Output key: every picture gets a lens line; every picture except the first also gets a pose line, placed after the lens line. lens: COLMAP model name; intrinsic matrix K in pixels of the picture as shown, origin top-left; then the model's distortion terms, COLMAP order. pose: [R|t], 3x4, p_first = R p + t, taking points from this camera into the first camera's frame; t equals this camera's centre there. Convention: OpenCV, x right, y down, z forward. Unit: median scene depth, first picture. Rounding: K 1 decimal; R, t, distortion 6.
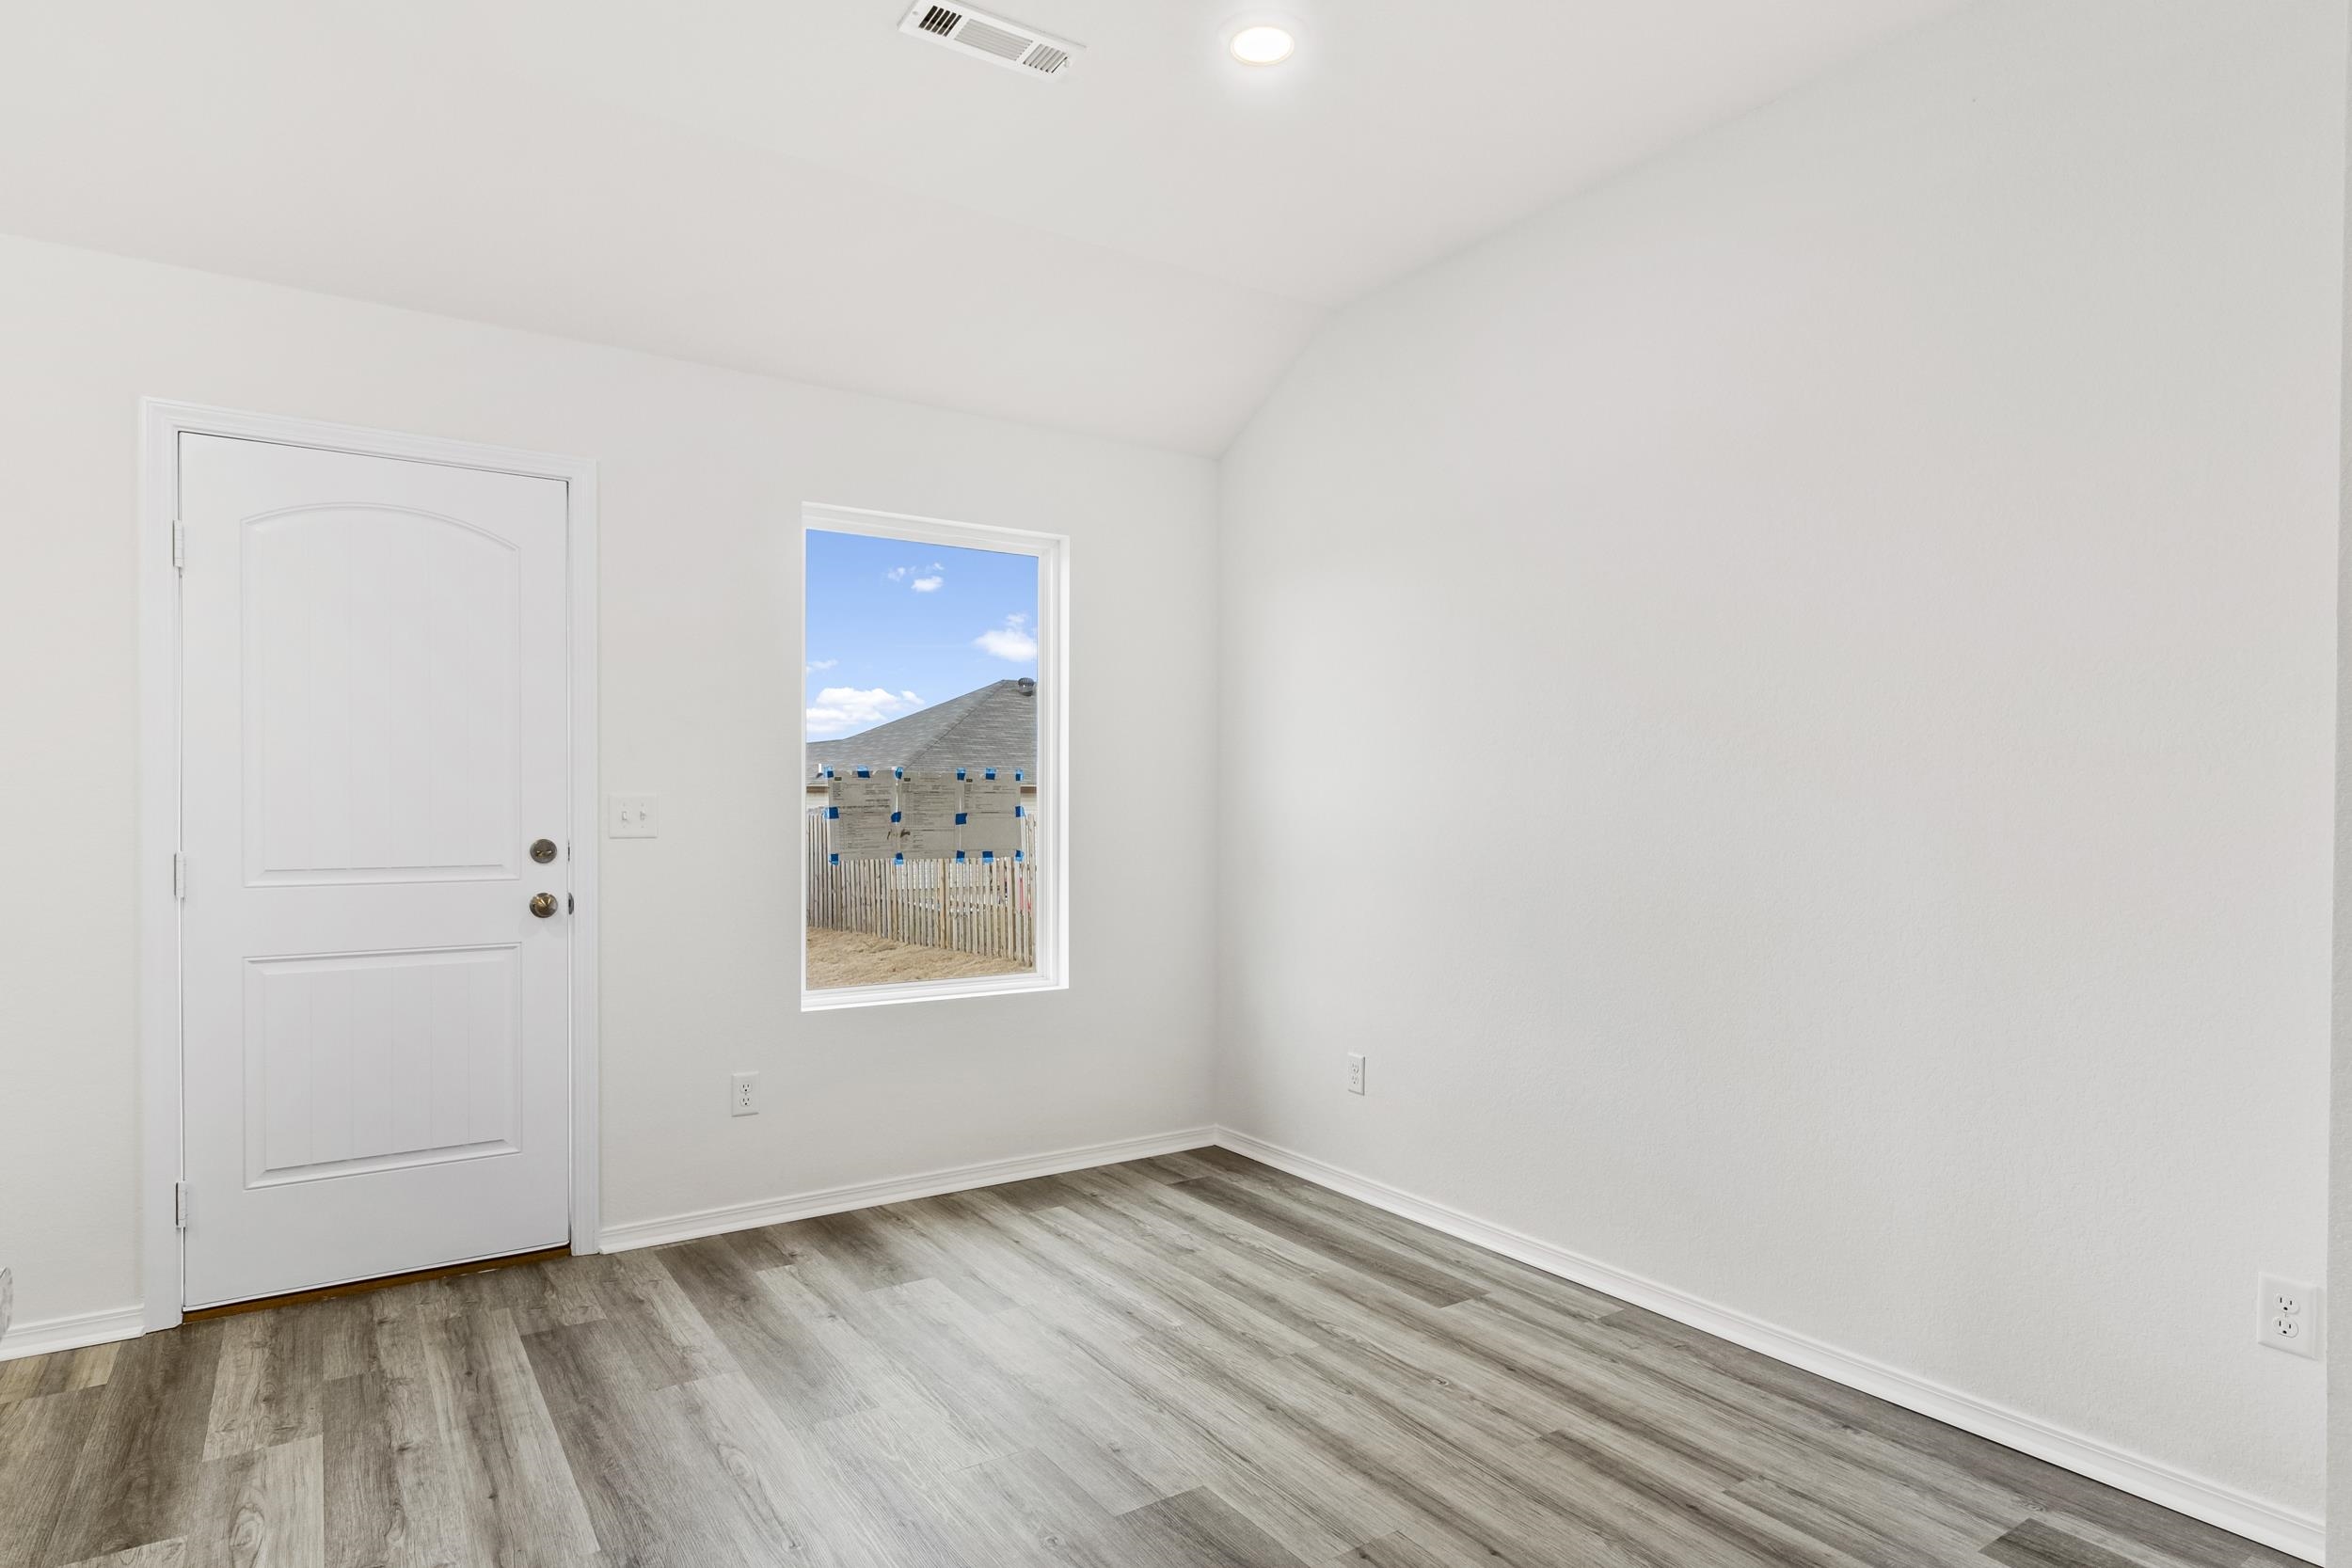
lens RADIAL K [[1298.5, 0, 1201.5], [0, 1298.5, 810.9], [0, 0, 1]] dist [0.002058, 0.001711]
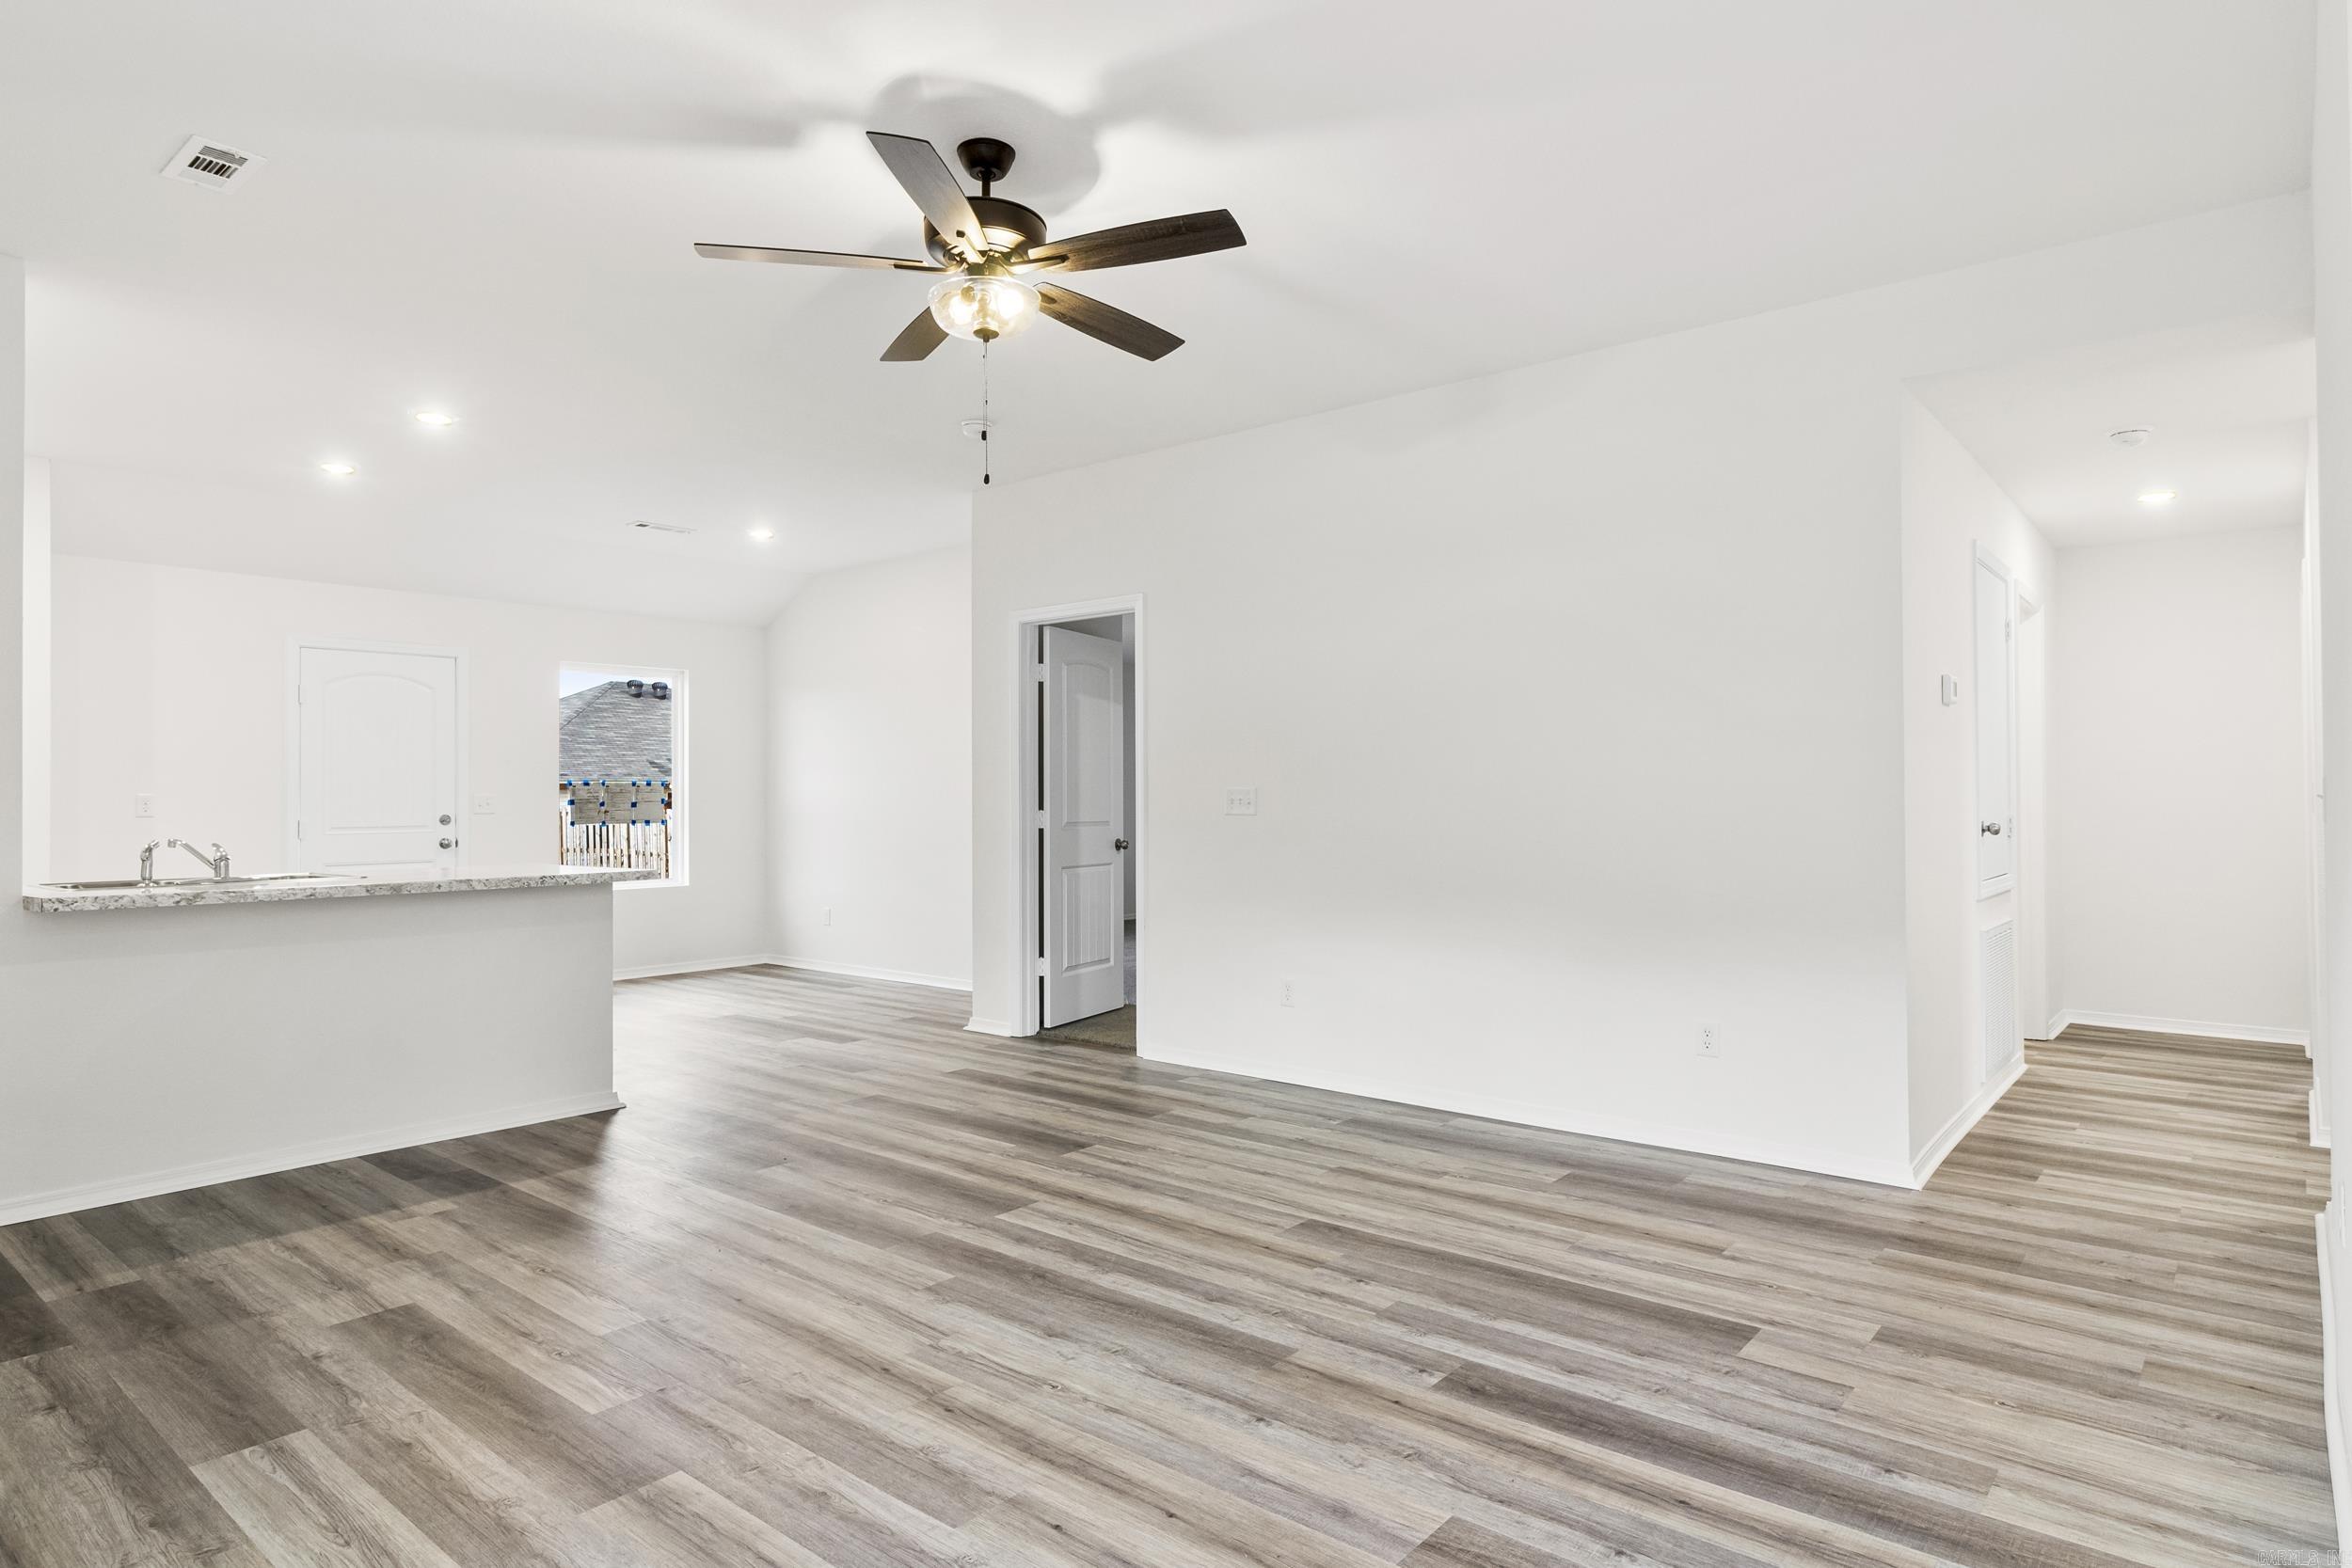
lens RADIAL K [[1303.0, 0, 1216.8], [0, 1303.0, 789.2], [0, 0, 1]] dist [0.001099, 0.000276]
pose [[0.957801, -0.006648, 0.287356, 0.151338], [0.009733, 0.999909, -0.009308, 0.012777], [-0.287268, 0.011712, 0.957779, -1.737151]]
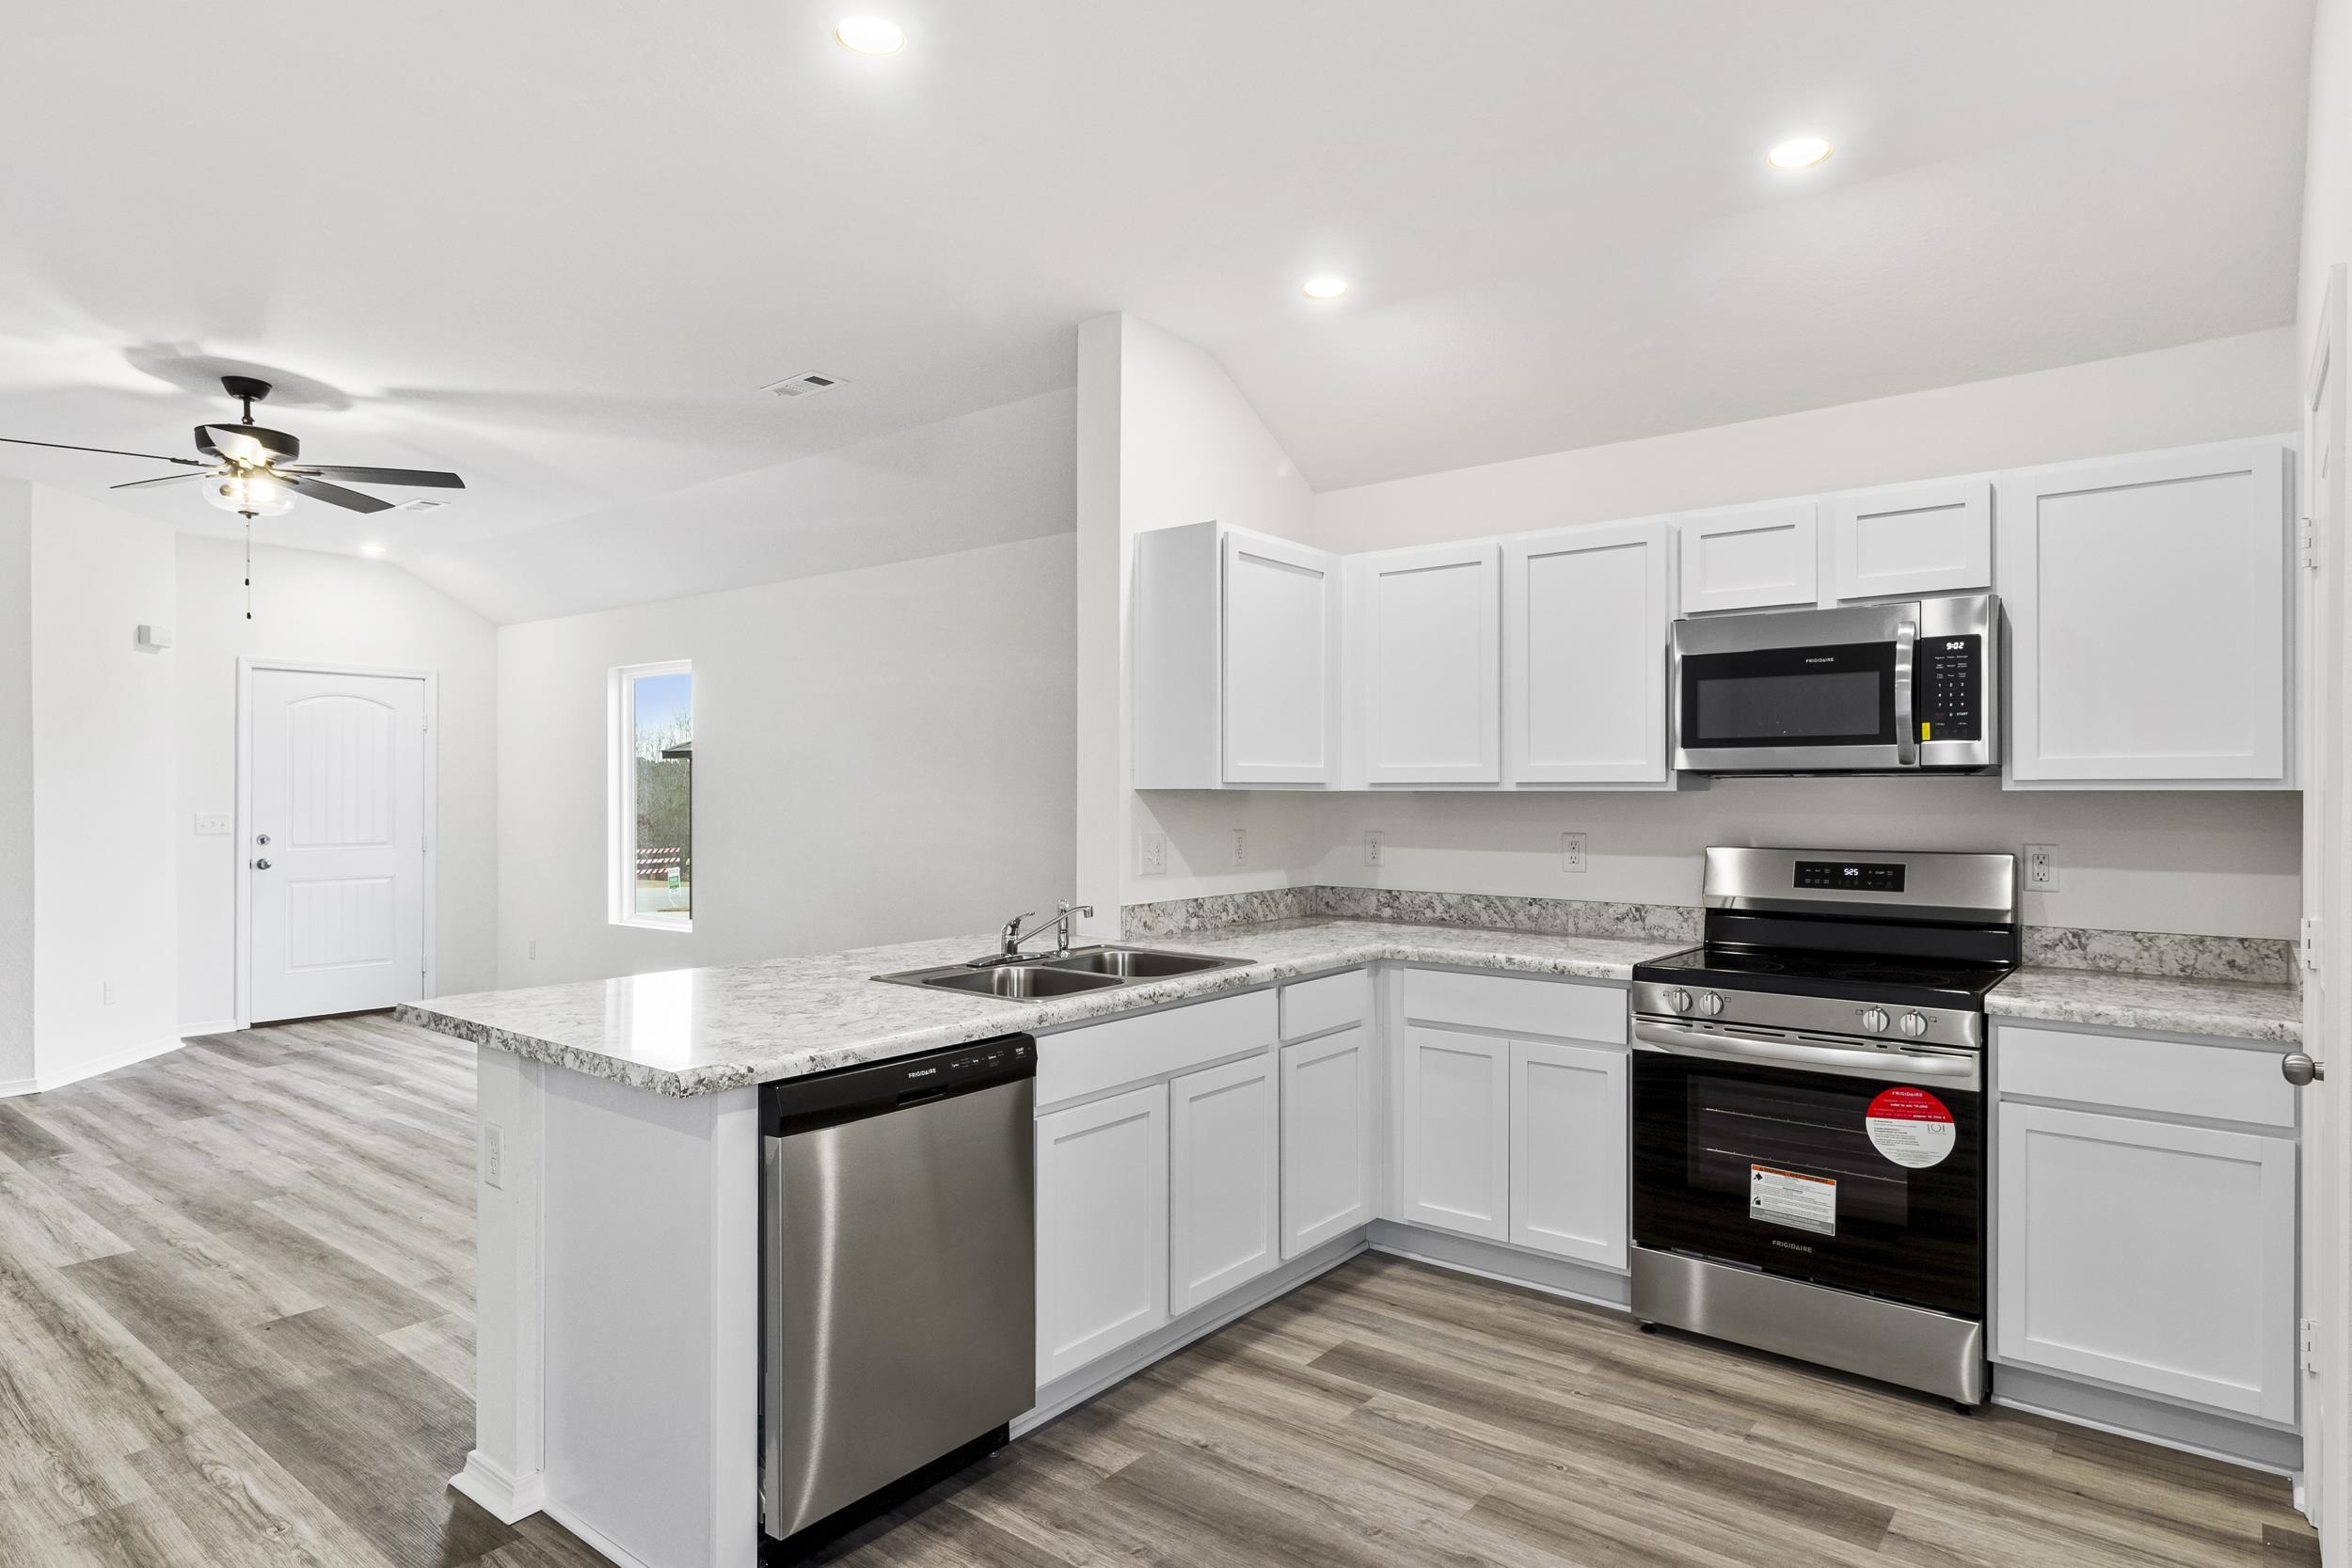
lens RADIAL K [[1317.2, 0, 1195.5], [0, 1317.2, 789.3], [0, 0, 1]] dist [0.006928, -0.000484]
pose [[-0.954516, -0.003291, -0.298142, -0.286947], [-0.004835, 0.999978, 0.004440, -0.055946], [0.298121, 0.005680, -0.954511, 0.962149]]
